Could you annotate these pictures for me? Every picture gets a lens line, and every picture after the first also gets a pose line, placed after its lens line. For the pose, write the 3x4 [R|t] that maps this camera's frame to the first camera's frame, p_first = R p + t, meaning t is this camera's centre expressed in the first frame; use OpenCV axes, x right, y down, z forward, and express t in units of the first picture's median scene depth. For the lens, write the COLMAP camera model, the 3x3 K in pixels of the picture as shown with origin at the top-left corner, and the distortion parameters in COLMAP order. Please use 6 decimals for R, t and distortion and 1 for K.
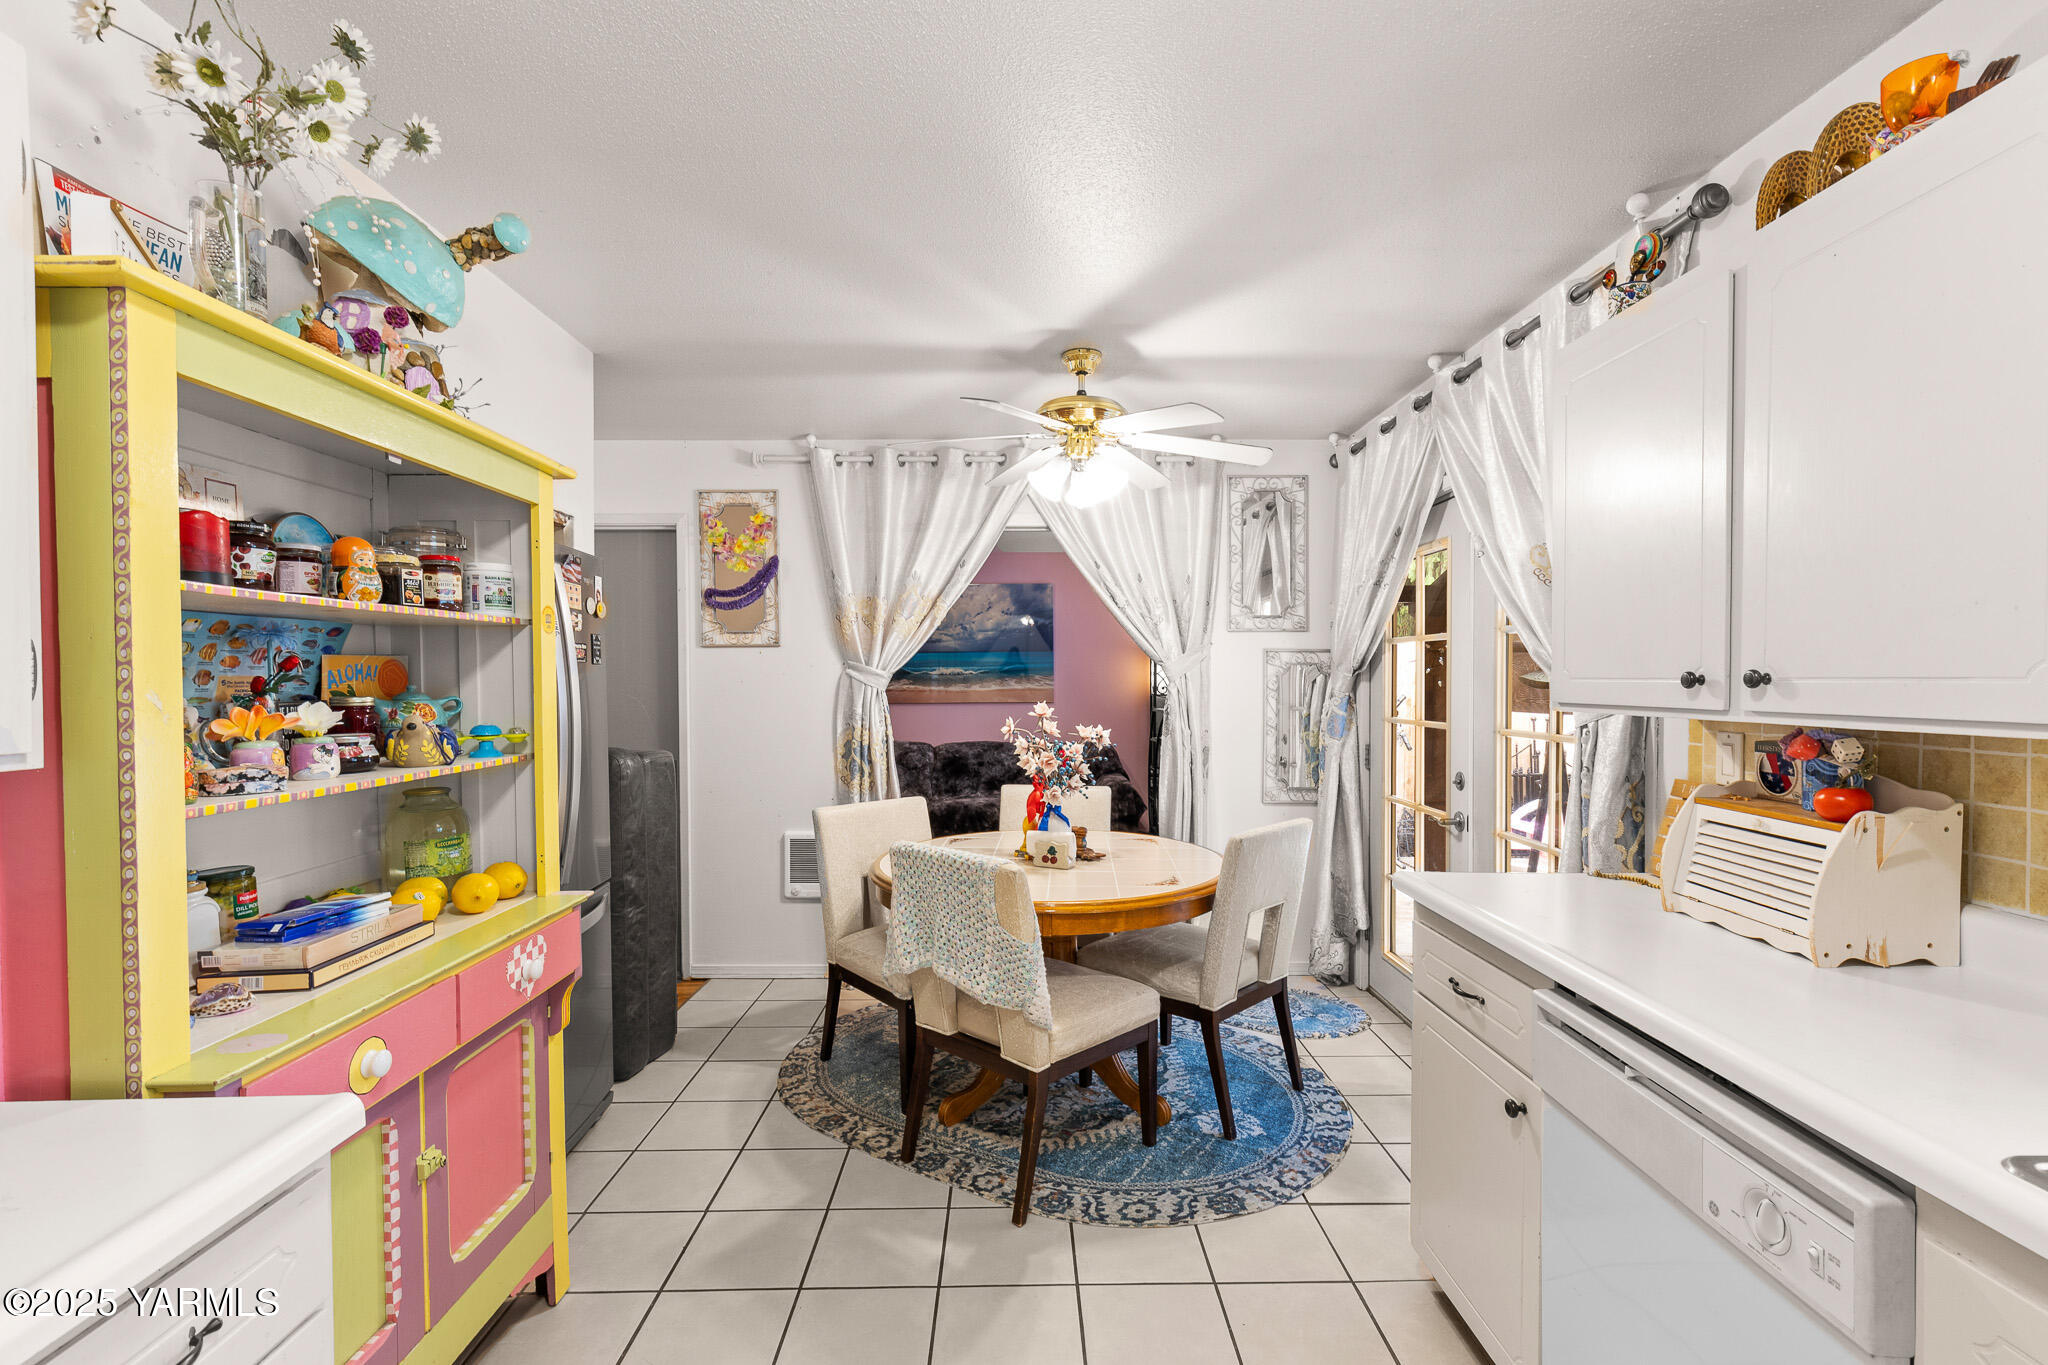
lens RADIAL K [[938.6, 0, 1028.0], [0, 938.6, 696.7], [0, 0, 1]] dist [0.011696, -0.000496]
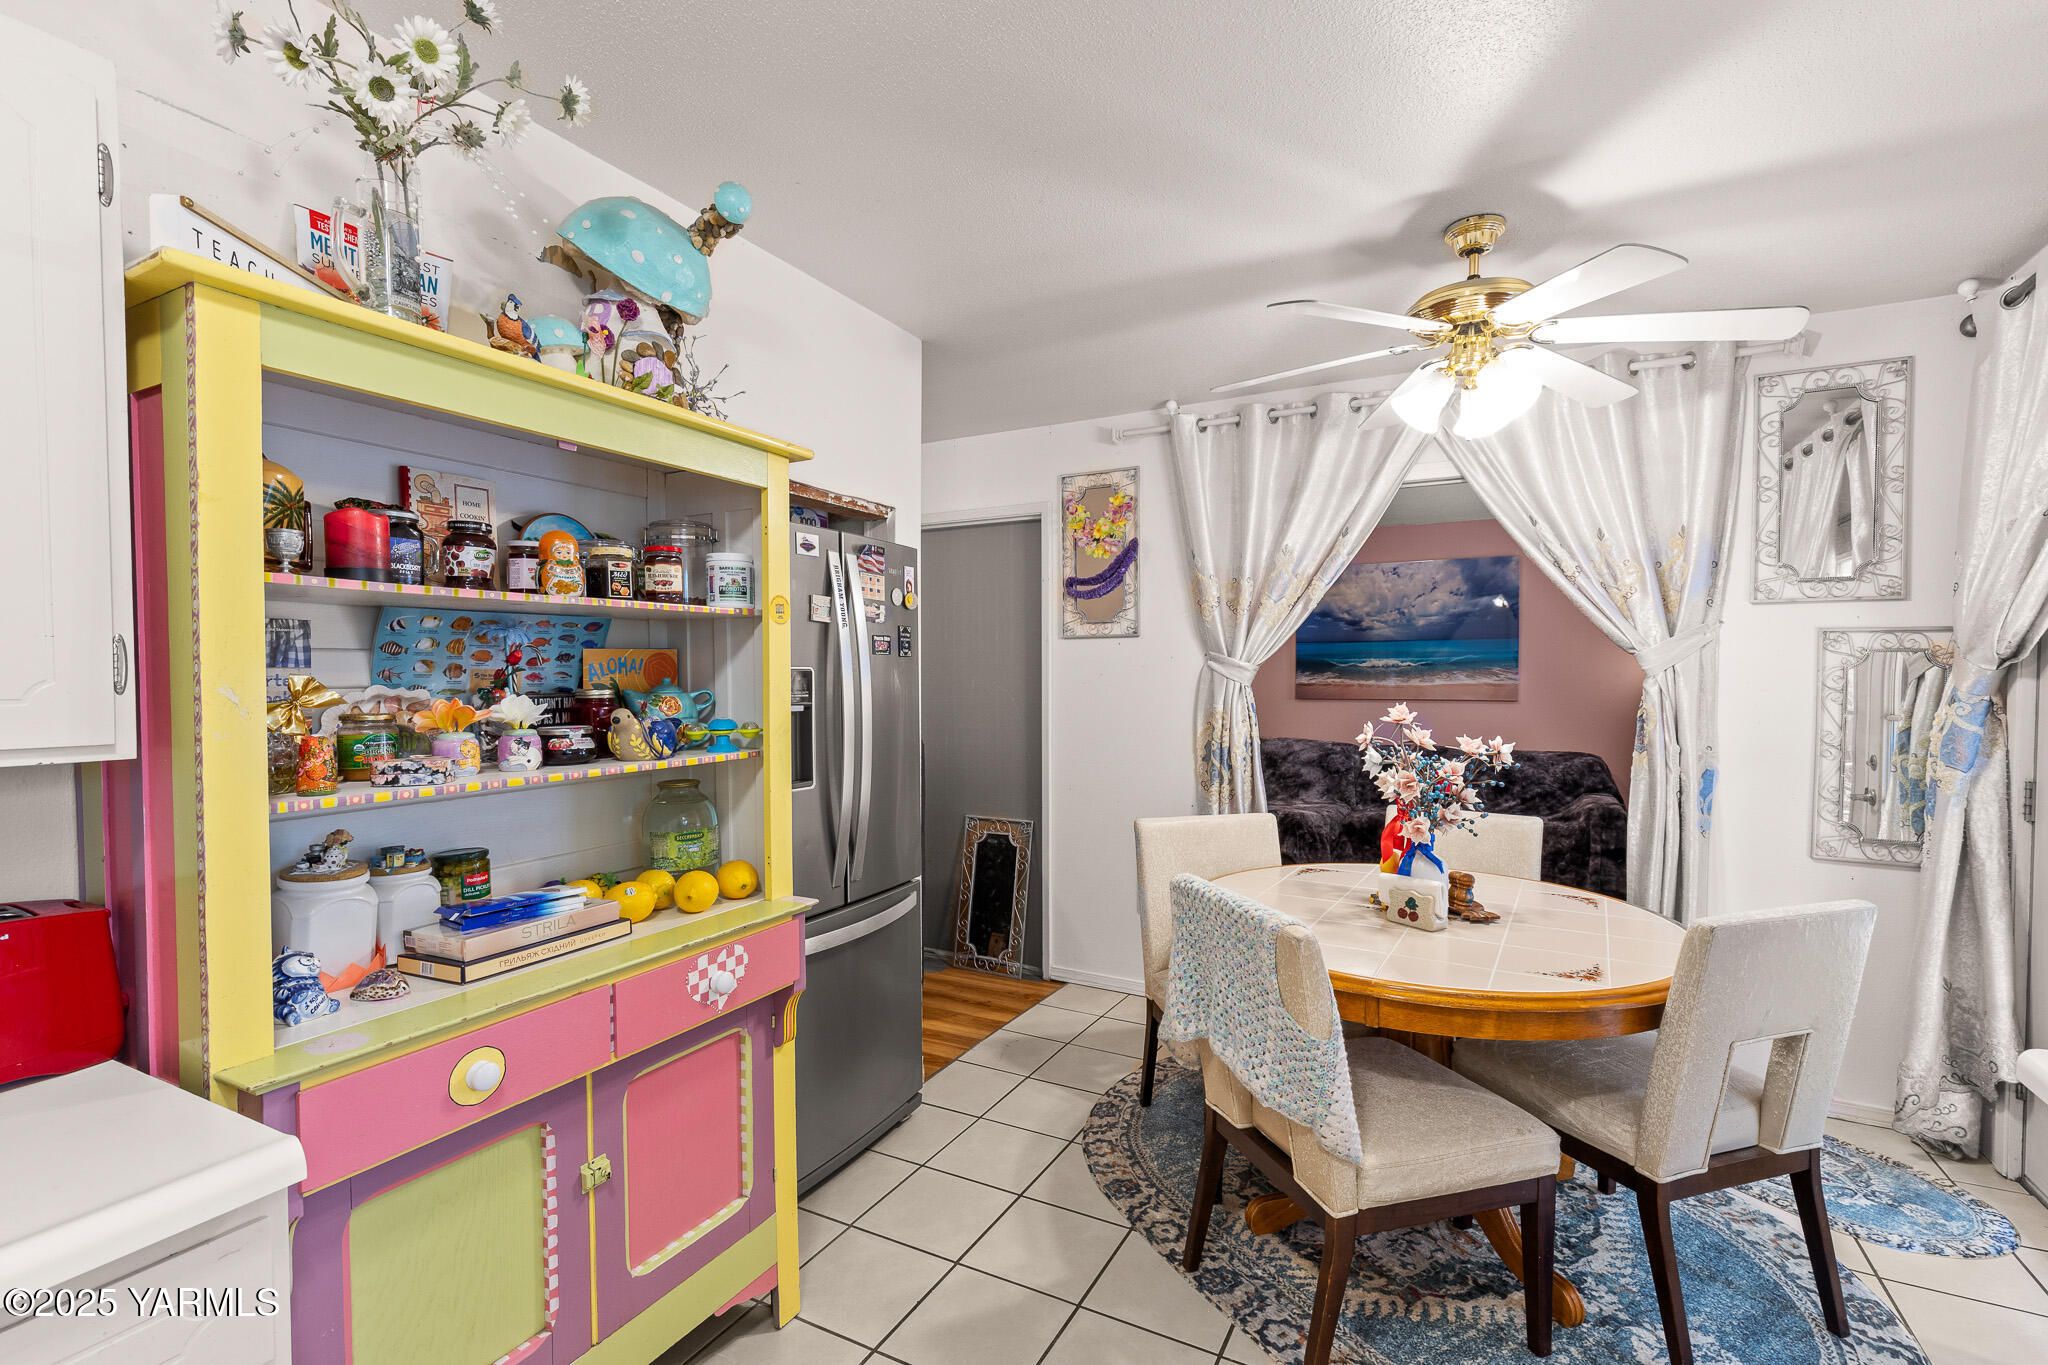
lens RADIAL K [[931.3, 0, 1025.1], [0, 931.3, 698.8], [0, 0, 1]] dist [0.012759, -0.003920]
pose [[0.876281, 0.016104, -0.481531, 0.107757], [-0.010859, 0.999848, 0.013676, -0.005097], [0.481677, -0.006755, 0.876323, 0.196677]]
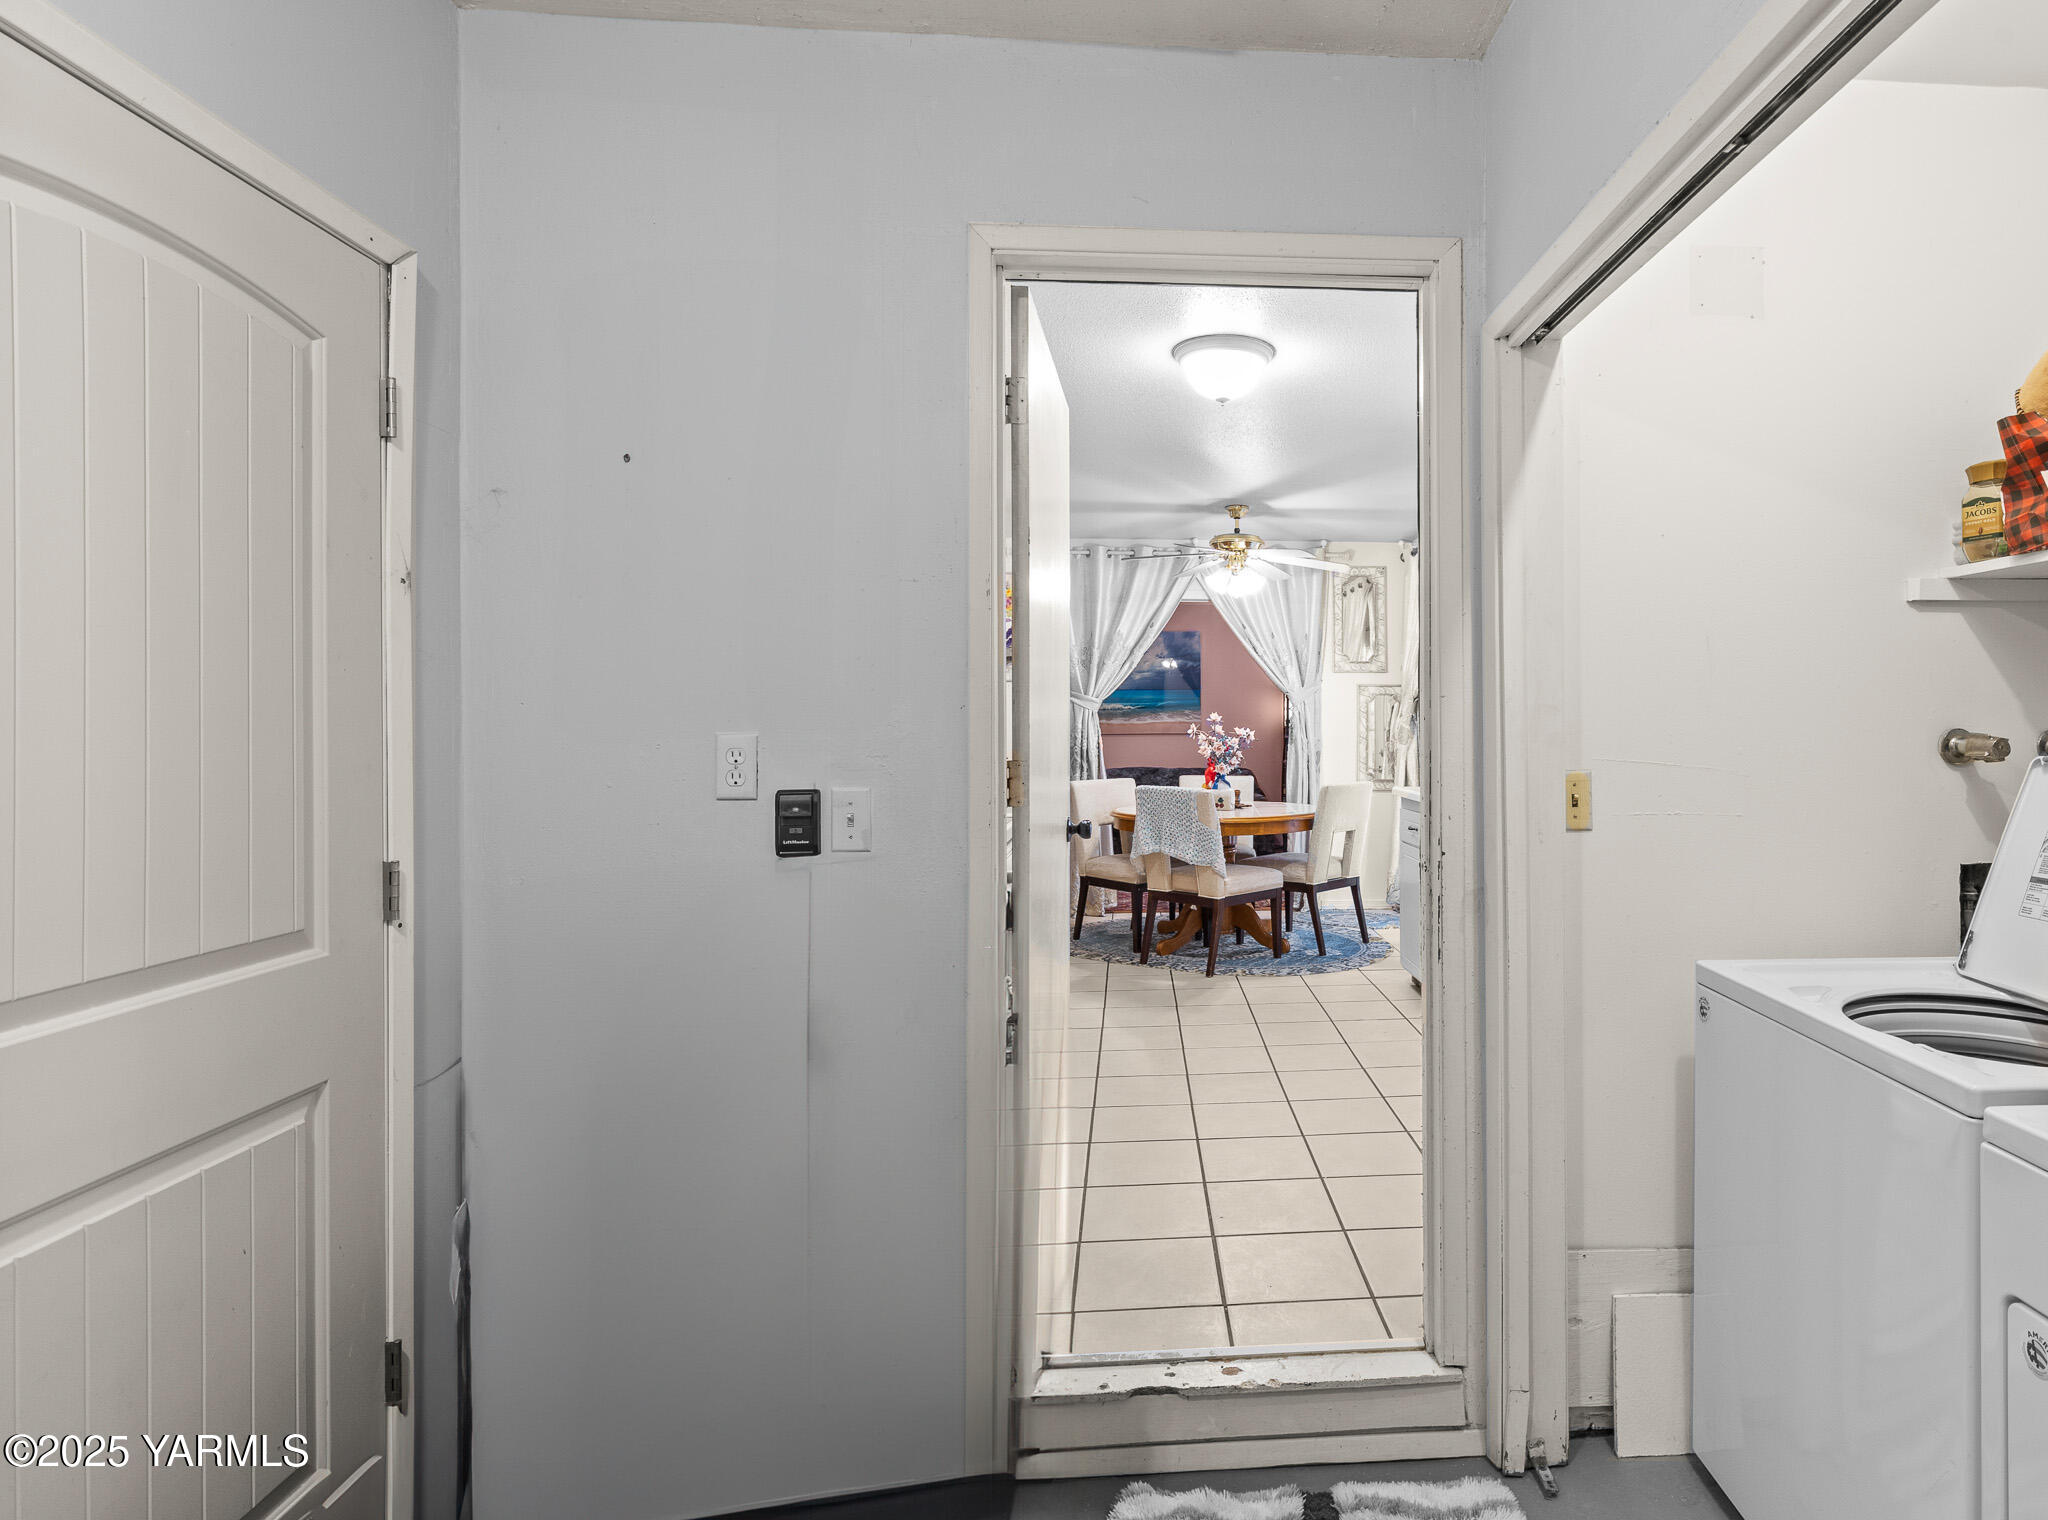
lens RADIAL K [[1148.1, 0, 1228.5], [0, 1148.1, 725.4], [0, 0, 1]] dist [-0.000006, -0.000007]
pose [[0.997159, 0.000271, 0.075322, -0.113356], [0.001624, 0.999684, -0.025093, 0.078455], [-0.075305, 0.025144, 0.996843, -1.041209]]
